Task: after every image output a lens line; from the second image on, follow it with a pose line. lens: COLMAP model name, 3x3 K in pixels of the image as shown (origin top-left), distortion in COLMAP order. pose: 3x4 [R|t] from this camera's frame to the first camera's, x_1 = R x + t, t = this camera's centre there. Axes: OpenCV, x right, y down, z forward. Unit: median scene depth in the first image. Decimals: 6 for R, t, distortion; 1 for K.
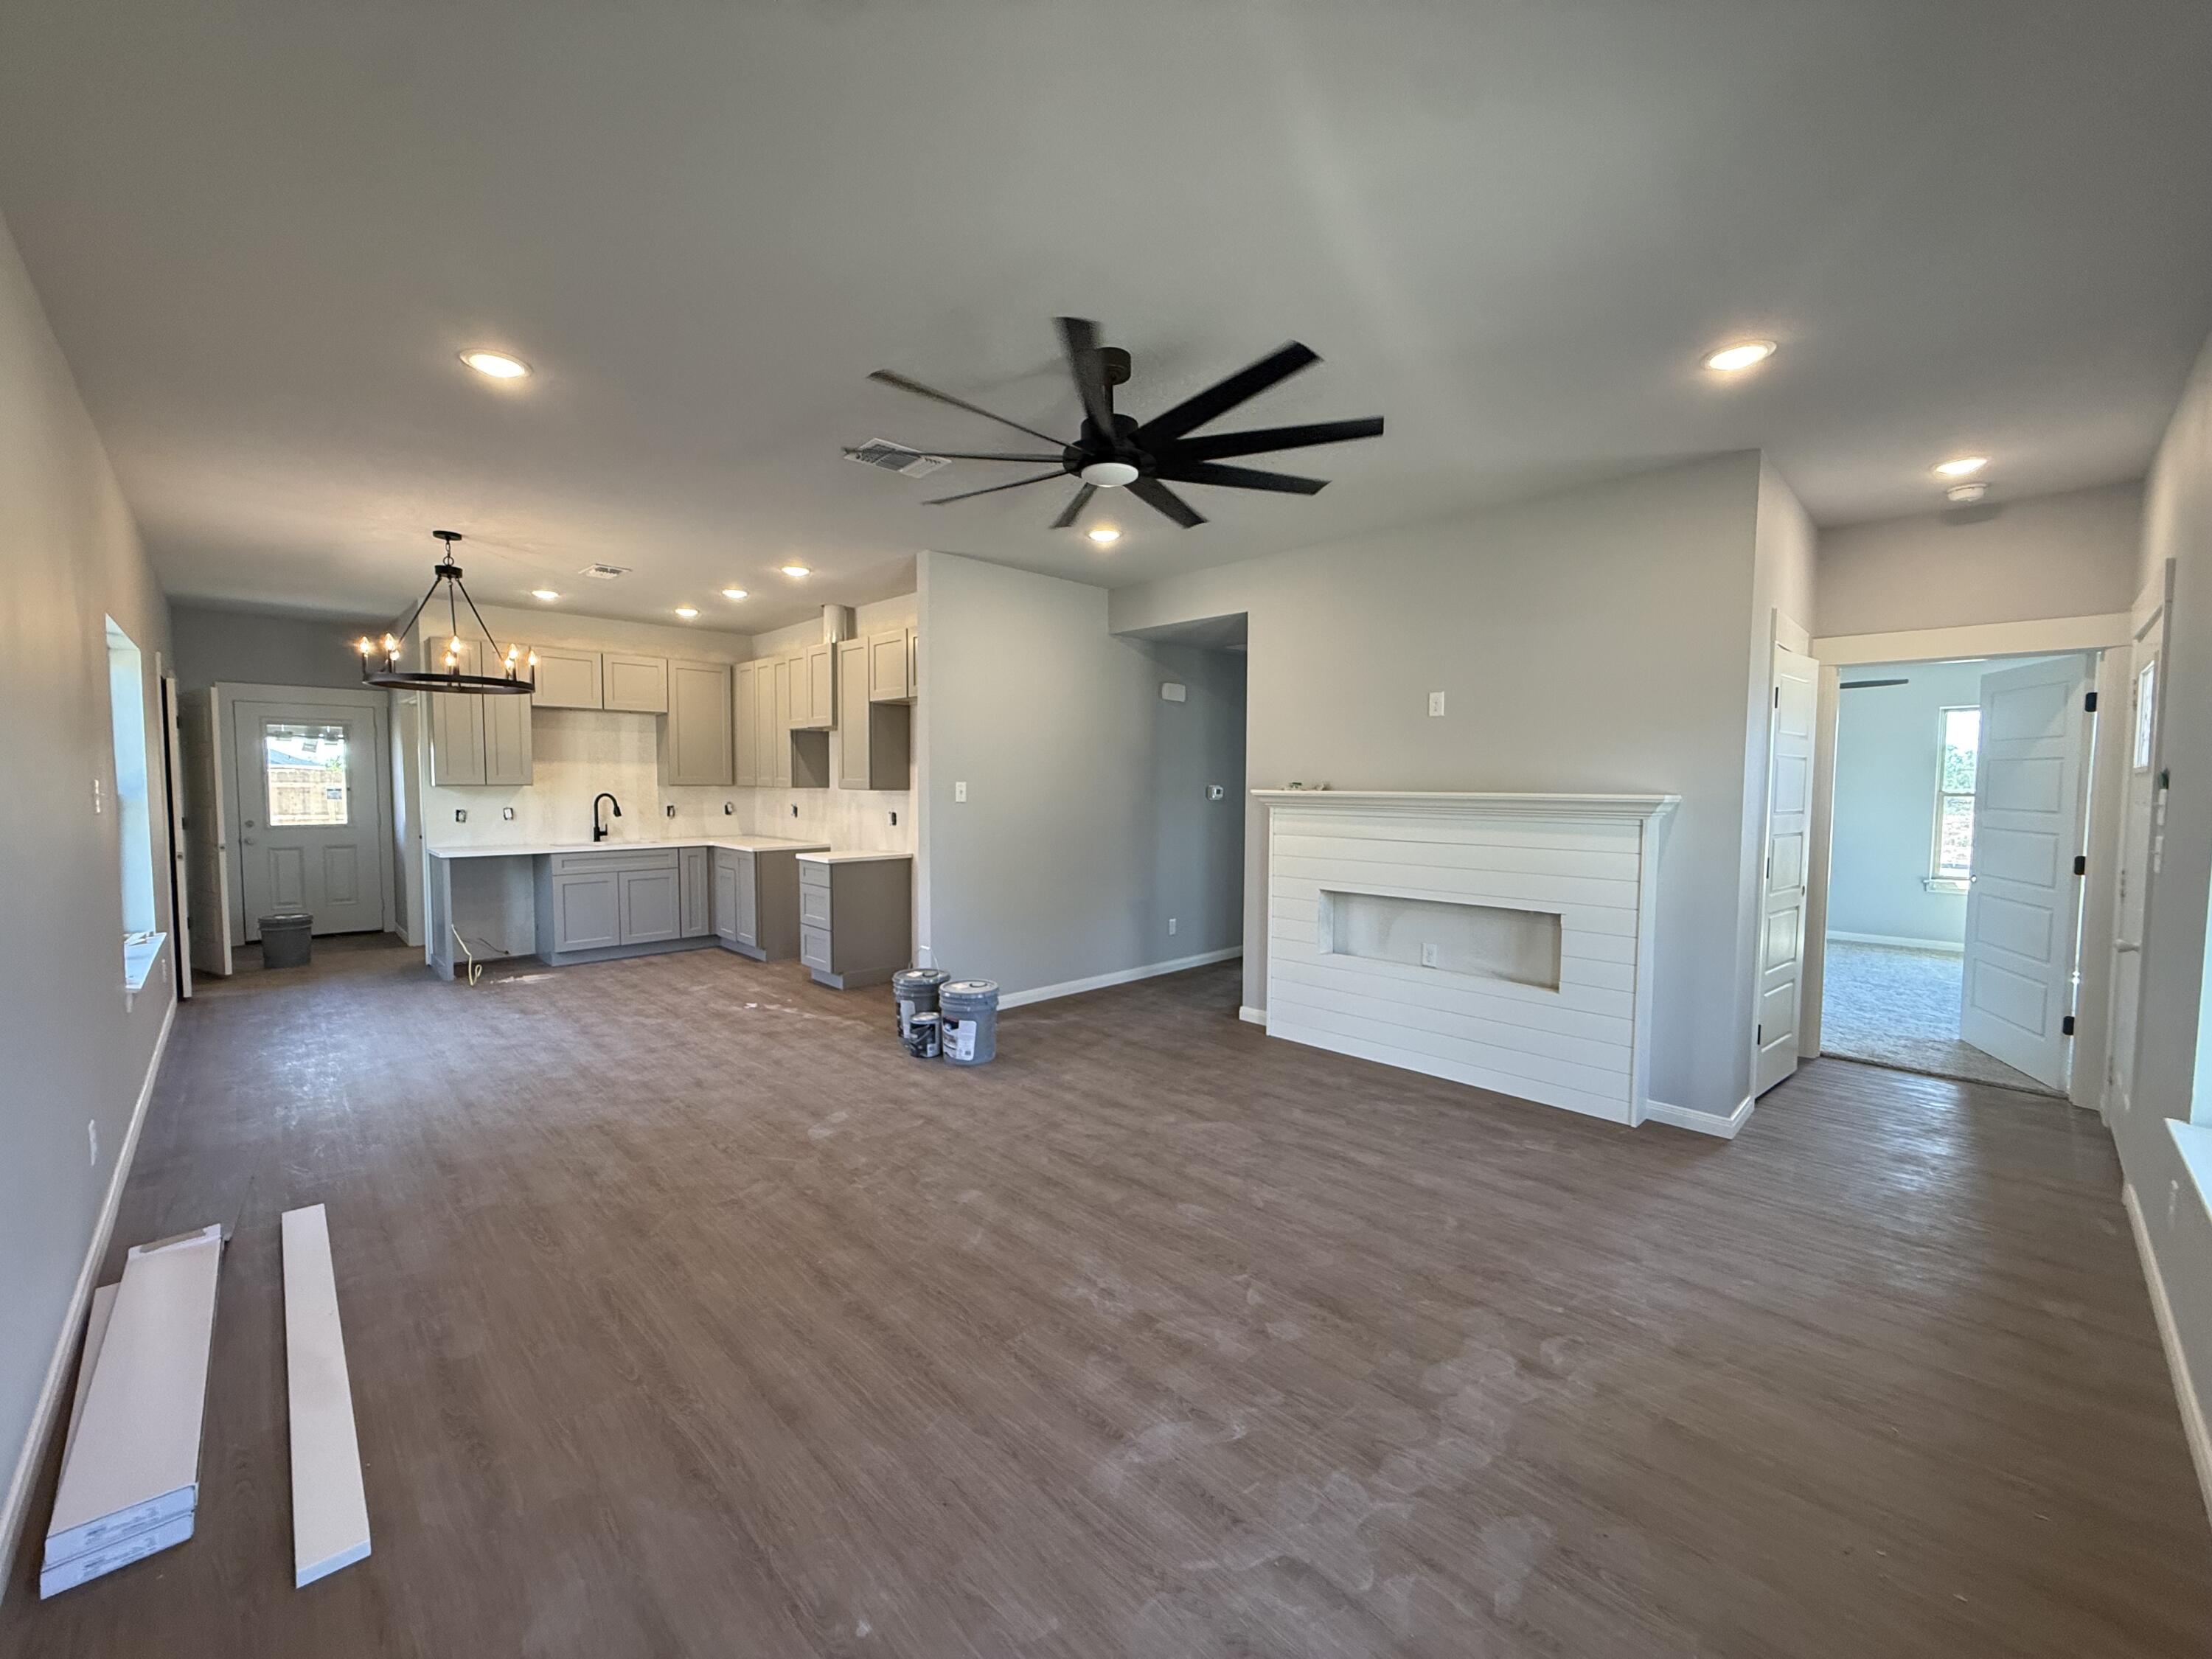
lens RADIAL K [[884.3, 0, 1097.6], [0, 884.3, 828.8], [0, 0, 1]] dist [0.003050, -0.000169]
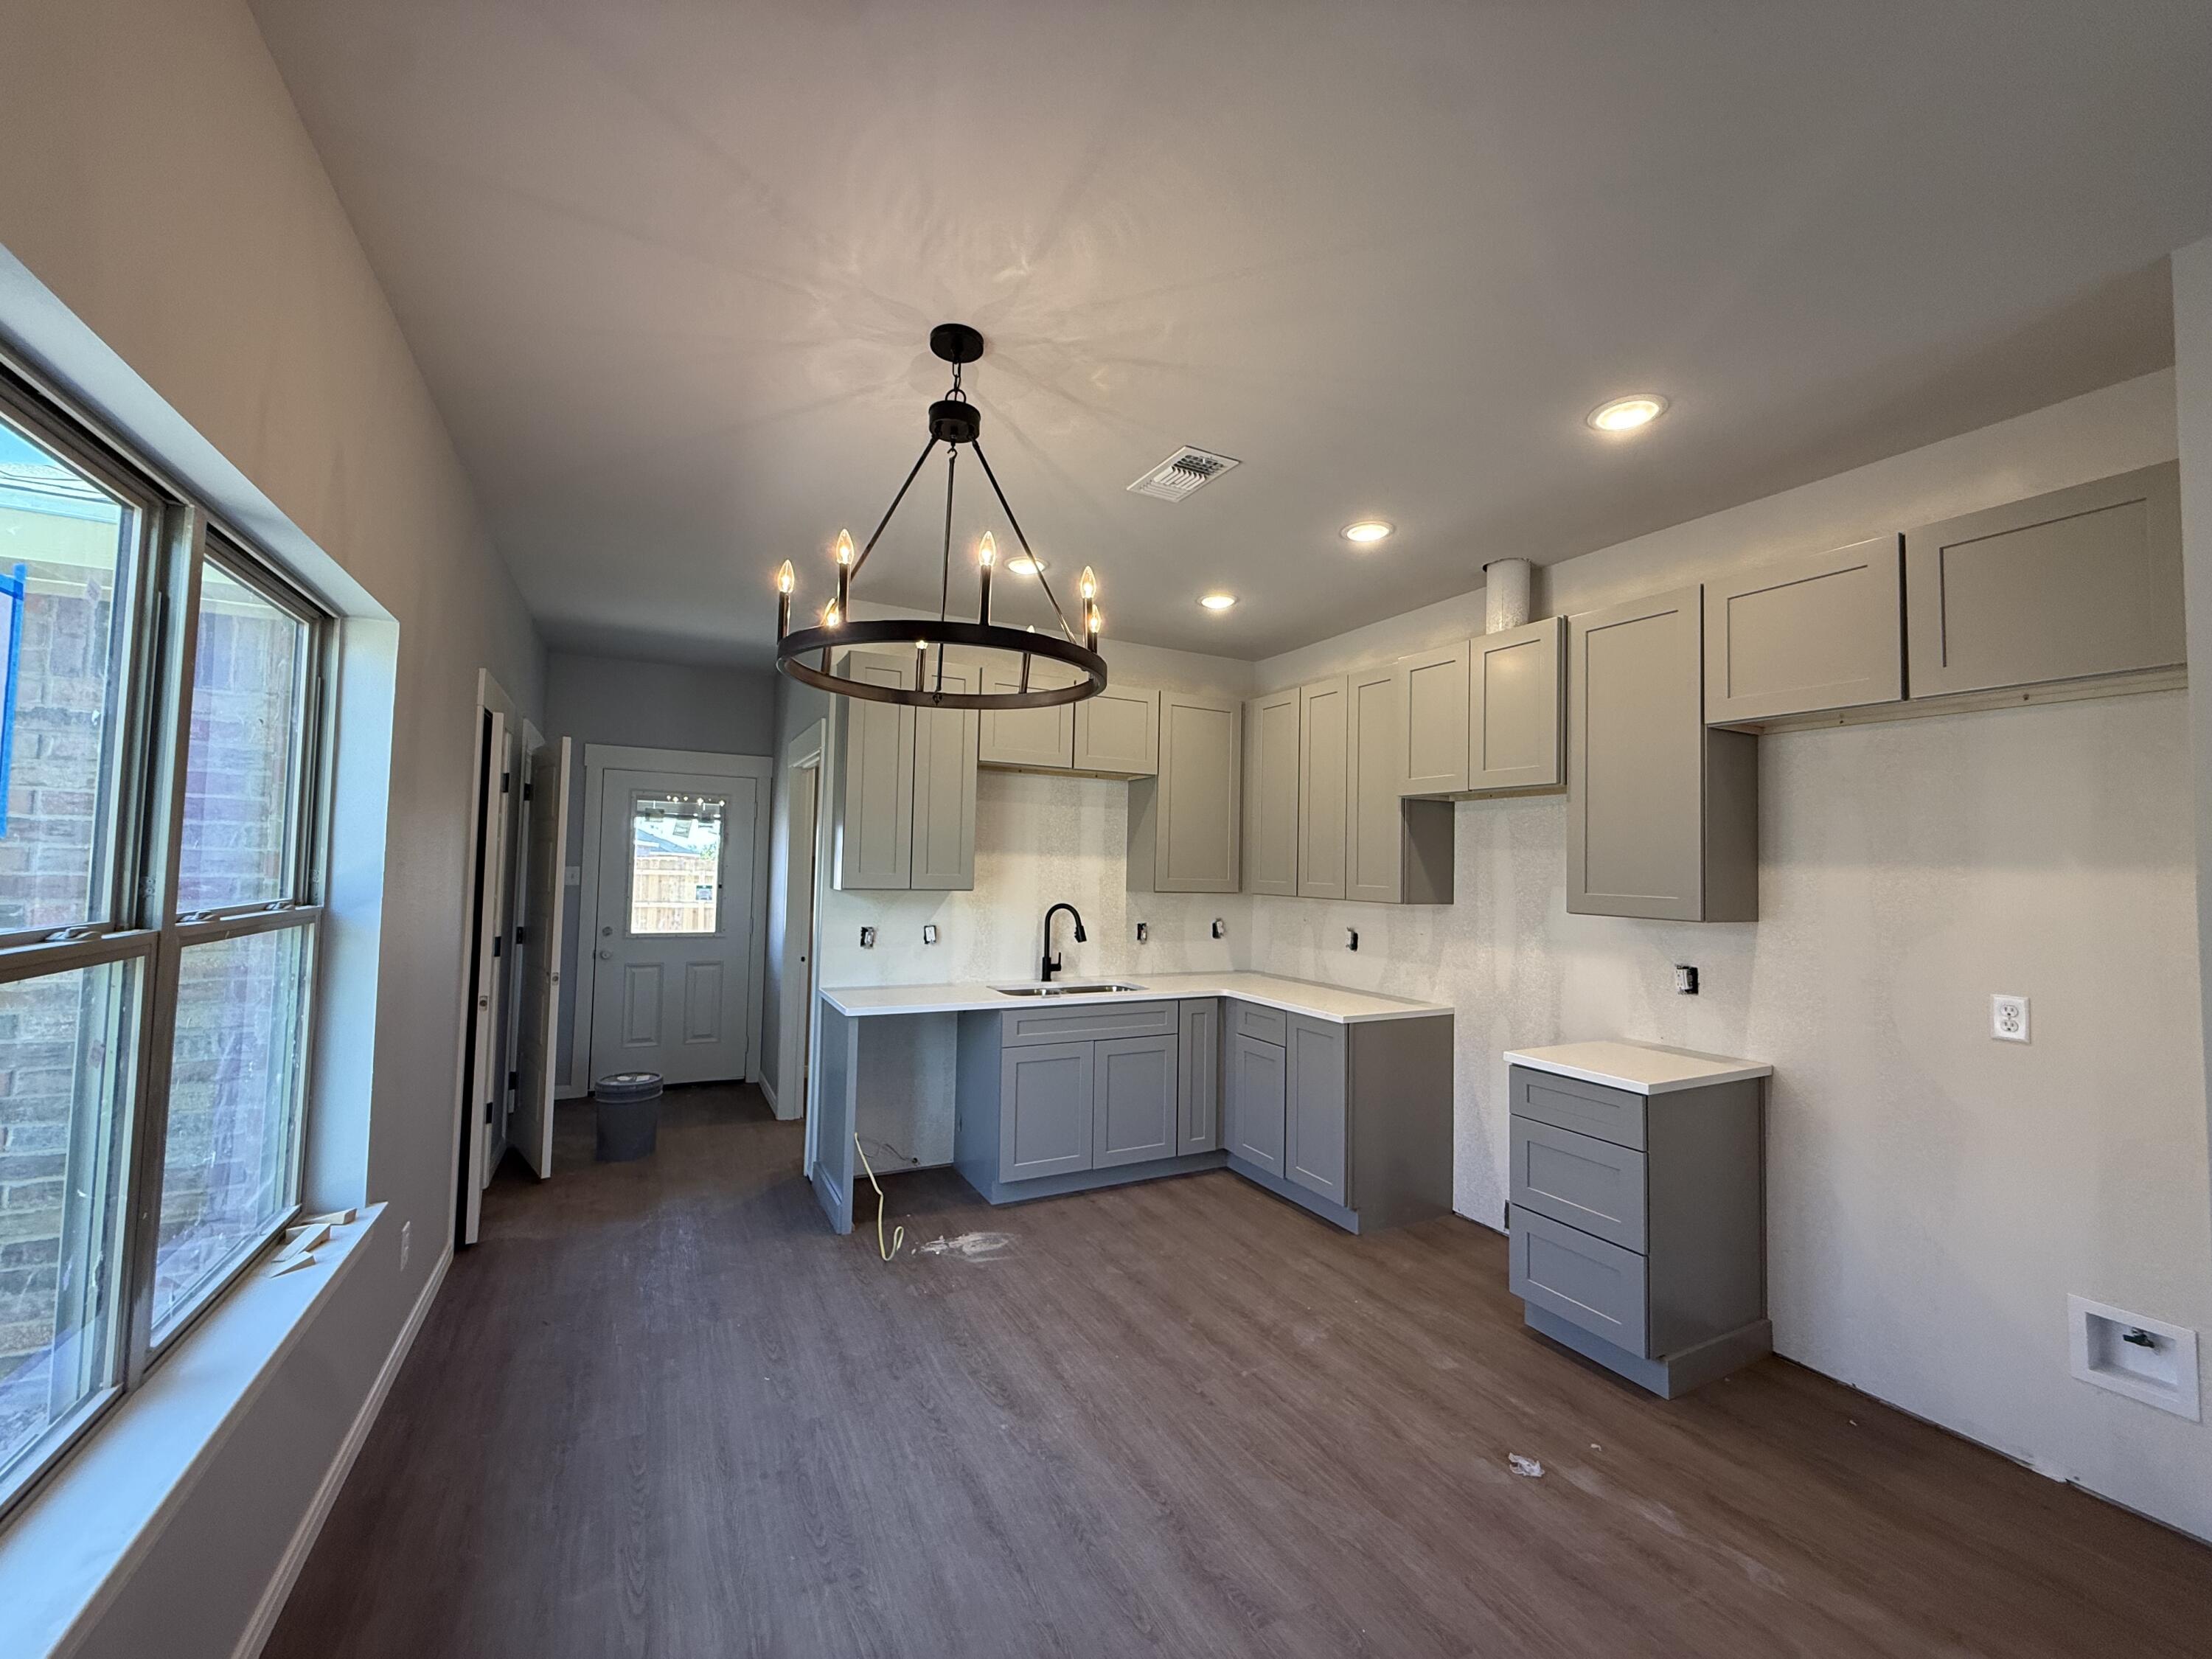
lens RADIAL K [[884.3, 0, 1104.7], [0, 884.3, 829.0], [0, 0, 1]] dist [0.003050, -0.000169]
pose [[0.958922, 0.001423, -0.283666, -0.420518], [-0.031635, 0.994286, -0.101953, -0.035556], [0.281900, 0.106739, 0.953488, 0.488789]]
